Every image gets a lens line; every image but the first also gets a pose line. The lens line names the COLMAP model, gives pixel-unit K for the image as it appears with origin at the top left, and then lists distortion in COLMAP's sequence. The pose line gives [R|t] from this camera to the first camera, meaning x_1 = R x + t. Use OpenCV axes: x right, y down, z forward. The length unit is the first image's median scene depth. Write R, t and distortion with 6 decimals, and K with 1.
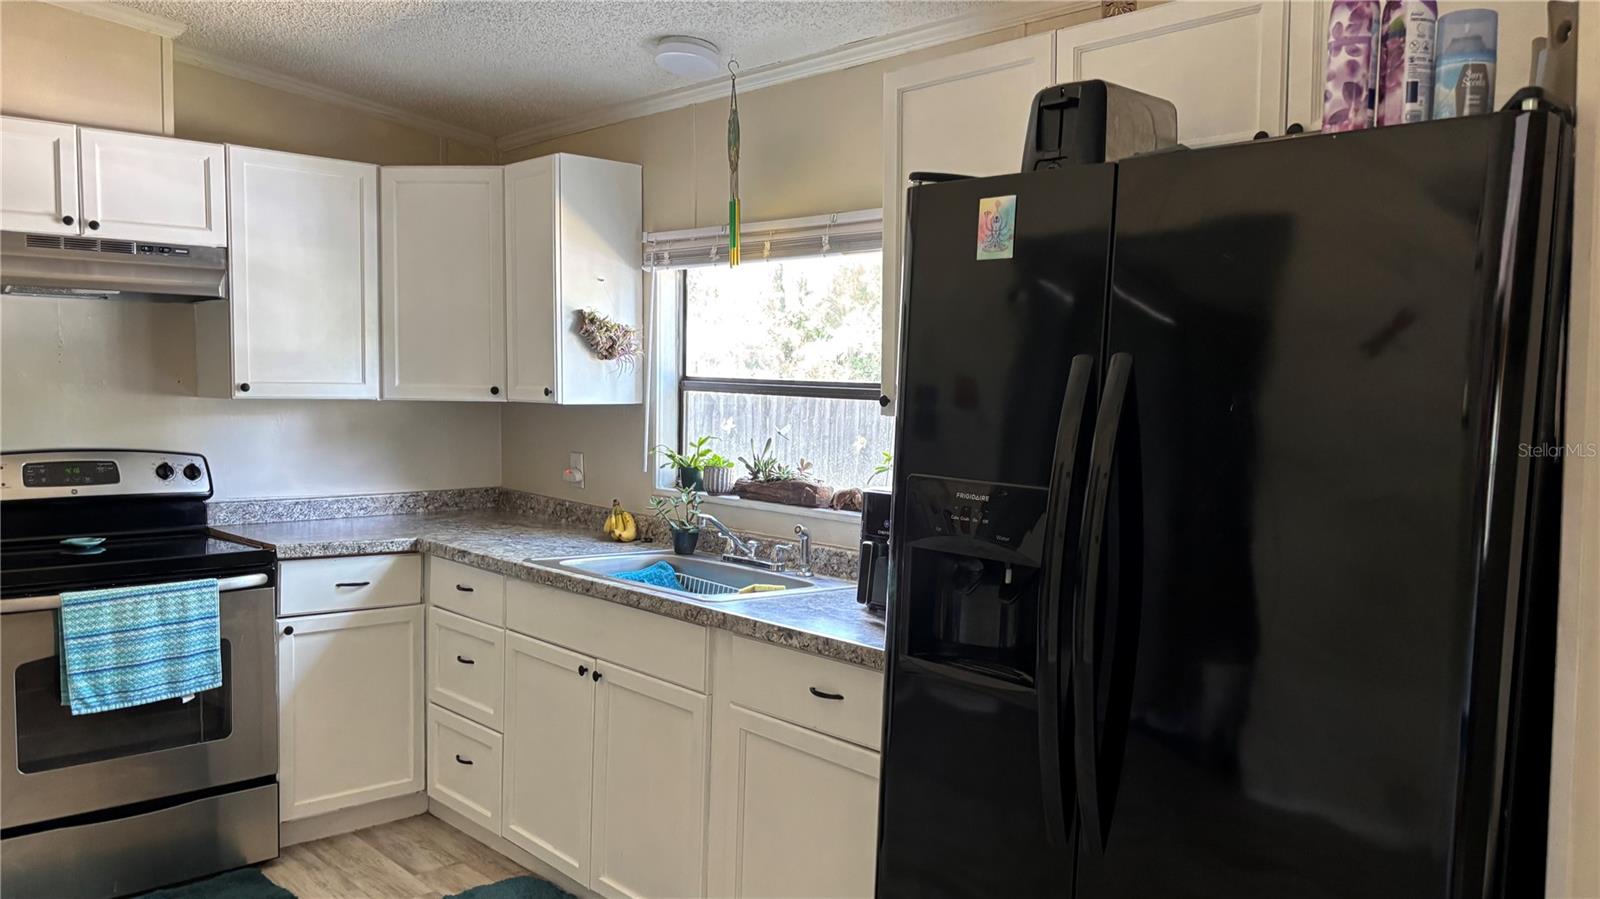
lens RADIAL K [[1205.8, 0, 809.0], [0, 1205.8, 437.7], [0, 0, 1]] dist [0.009418, 0.006634]
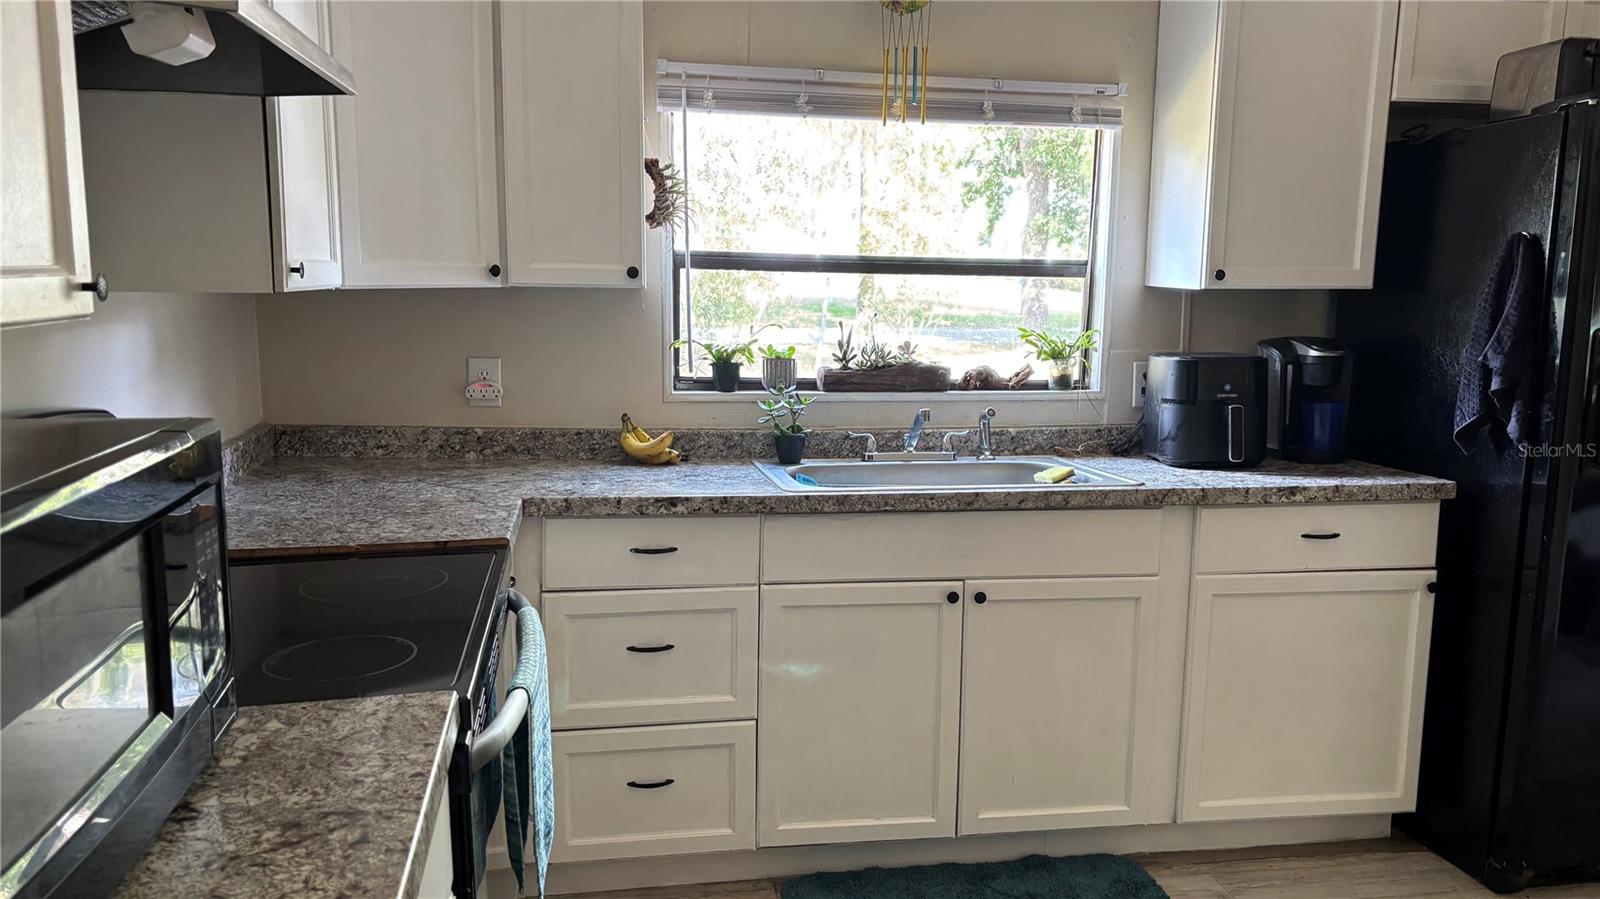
lens RADIAL K [[1211.8, 0, 800.0], [0, 1211.8, 449.5], [0, 0, 1]] dist [0.079036, -0.154921]
pose [[0.550860, -0.132808, 0.823963, -0.818440], [0.036108, 0.990126, 0.135450, -0.029241], [-0.833816, -0.044863, 0.550216, 0.533498]]
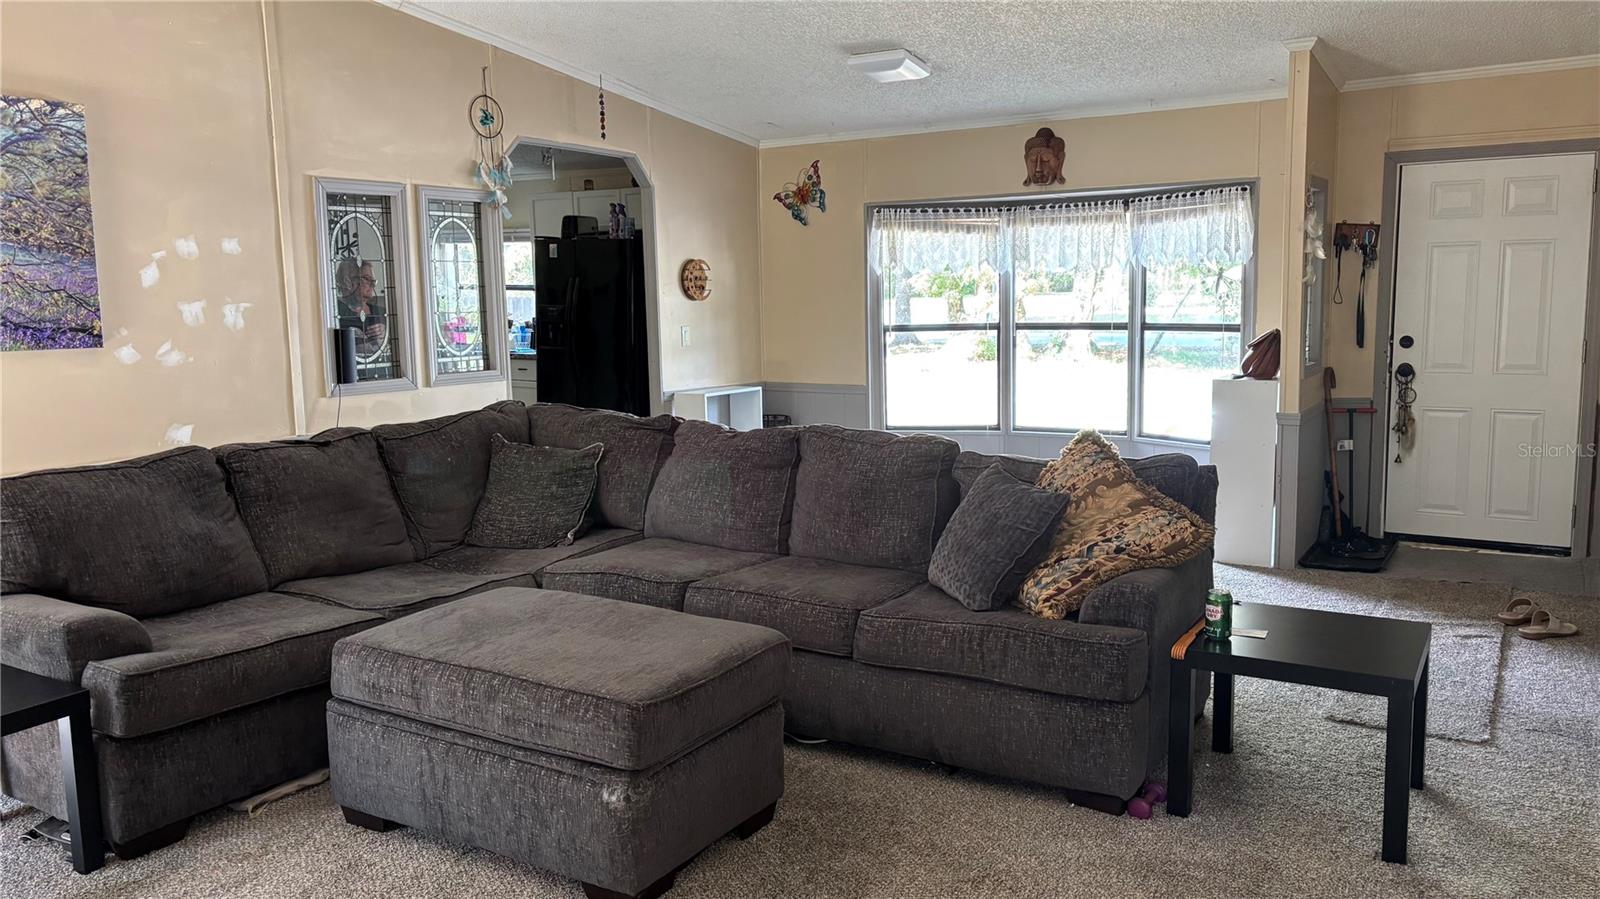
lens RADIAL K [[1211.8, 0, 800.0], [0, 1211.8, 449.5], [0, 0, 1]] dist [0.079036, -0.154921]
pose [[0.964679, -0.057761, 0.257017, -0.097631], [0.035376, 0.995233, 0.090886, 0.107417], [-0.261041, -0.078583, 0.962124, -2.027738]]
